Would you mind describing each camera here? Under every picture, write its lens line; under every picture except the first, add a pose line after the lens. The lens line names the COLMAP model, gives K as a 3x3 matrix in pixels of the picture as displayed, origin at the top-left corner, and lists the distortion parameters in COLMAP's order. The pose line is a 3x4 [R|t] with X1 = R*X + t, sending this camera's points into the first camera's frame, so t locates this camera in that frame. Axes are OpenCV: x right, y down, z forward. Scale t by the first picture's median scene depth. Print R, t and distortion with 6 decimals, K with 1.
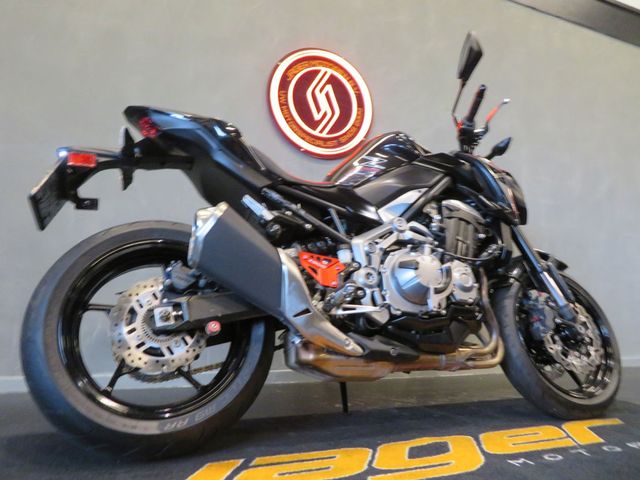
lens RADIAL K [[458.6, 0, 320.0], [0, 458.6, 240.0], [0, 0, 1]] dist [-0.010121, 0.004235]
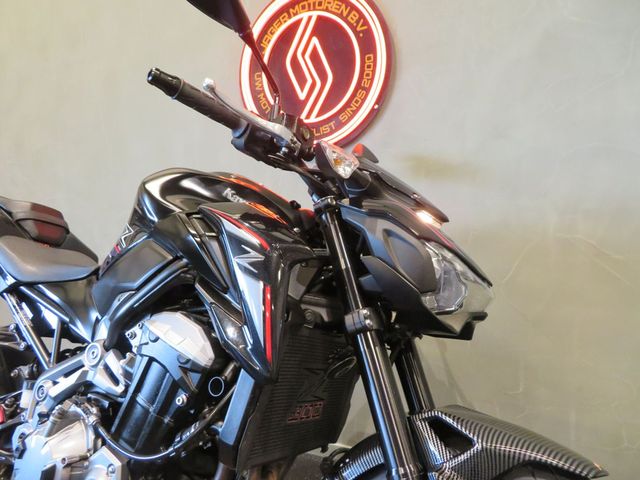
lens RADIAL K [[458.6, 0, 320.0], [0, 458.6, 240.0], [0, 0, 1]] dist [-0.010121, 0.004235]
pose [[0.647947, 0.012563, -0.761582, 0.891544], [0.138856, 0.981161, 0.134322, -0.239839], [0.748922, -0.192784, 0.633995, 0.909900]]
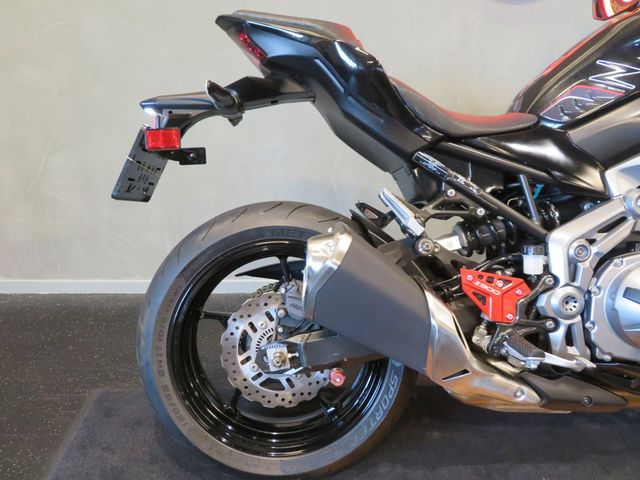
lens RADIAL K [[458.6, 0, 320.0], [0, 458.6, 240.0], [0, 0, 1]] dist [-0.010121, 0.004235]
pose [[0.937510, 0.109271, -0.330355, -0.020053], [0.058596, 0.886274, 0.459441, -0.307580], [0.342988, -0.450088, 0.824488, 0.355952]]
